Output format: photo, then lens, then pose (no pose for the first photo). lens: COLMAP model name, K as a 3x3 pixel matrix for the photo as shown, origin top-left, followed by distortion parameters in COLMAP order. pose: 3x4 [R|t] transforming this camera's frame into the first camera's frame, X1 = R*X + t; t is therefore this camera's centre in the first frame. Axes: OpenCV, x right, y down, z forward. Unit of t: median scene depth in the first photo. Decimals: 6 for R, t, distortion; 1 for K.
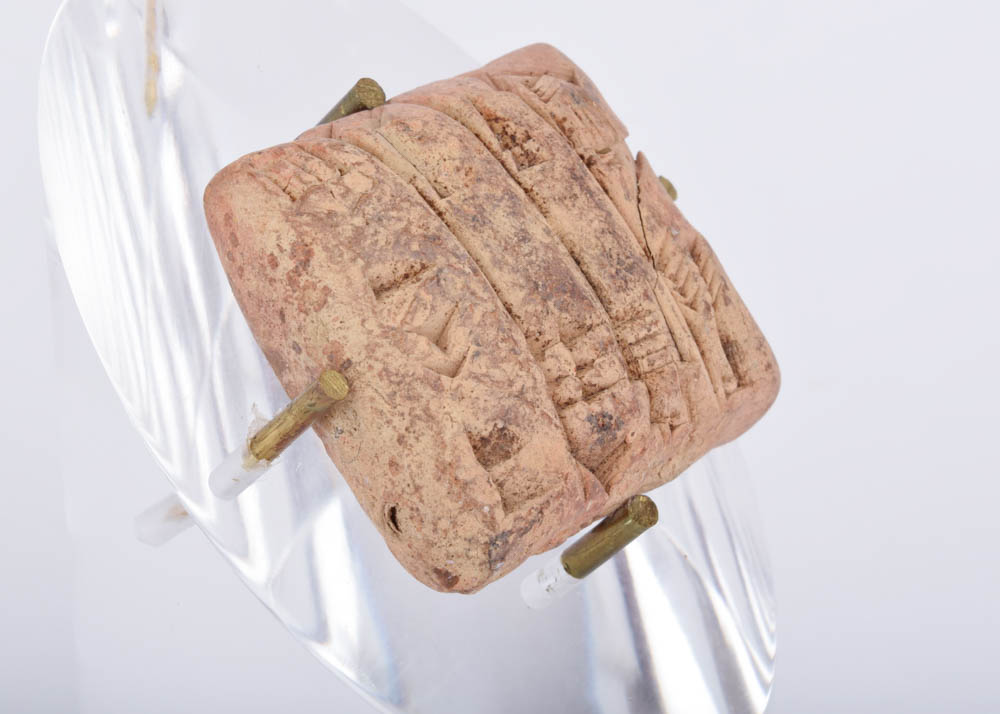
lens RADIAL K [[2695.8, 0, 500.0], [0, 2695.8, 357.0], [0, 0, 1]] dist [0.078386, 0.303664]
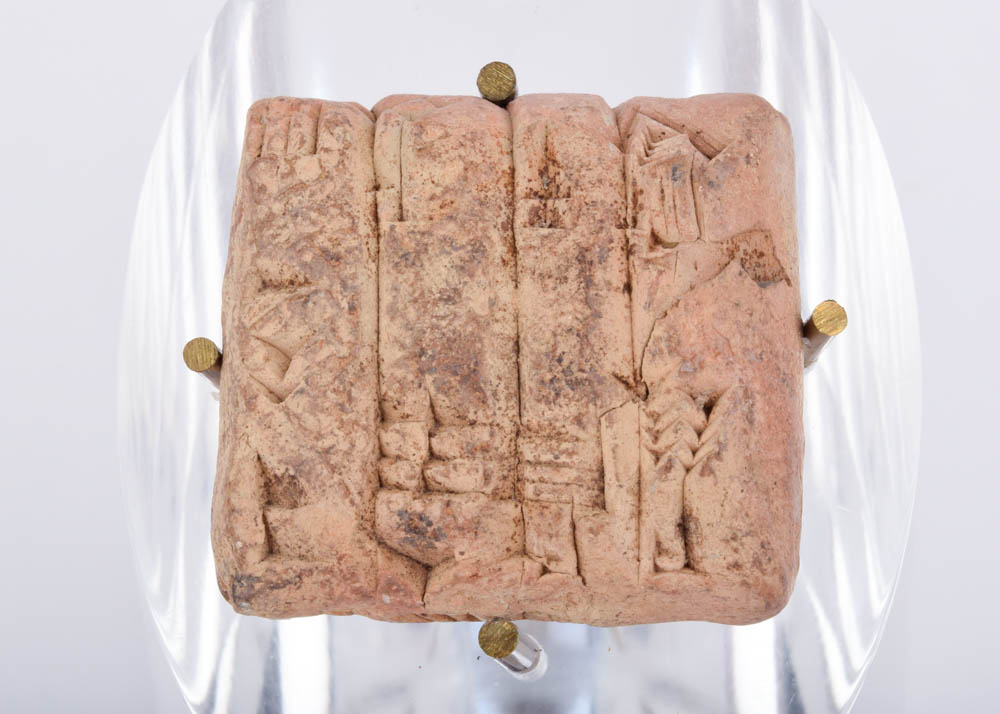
lens RADIAL K [[2695.8, 0, 500.0], [0, 2695.8, 357.0], [0, 0, 1]] dist [0.078386, 0.303664]
pose [[0.583524, 0.432860, -0.687118, 0.637068], [-0.301503, 0.901105, 0.311618, -0.308678], [0.754053, 0.025331, 0.656325, 0.435208]]
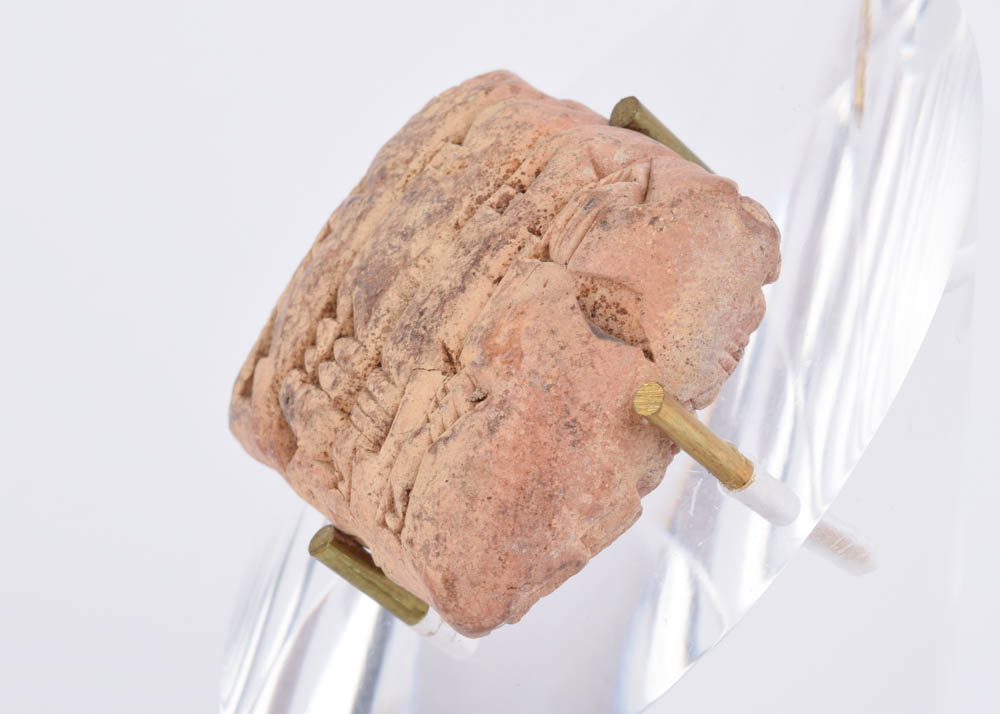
lens RADIAL K [[2695.8, 0, 500.0], [0, 2695.8, 357.0], [0, 0, 1]] dist [0.078386, 0.303664]
pose [[-0.367528, 0.368709, -0.853801, 0.850316], [-0.364962, 0.787230, 0.497062, -0.509536], [0.855410, 0.494290, -0.154765, 1.207927]]
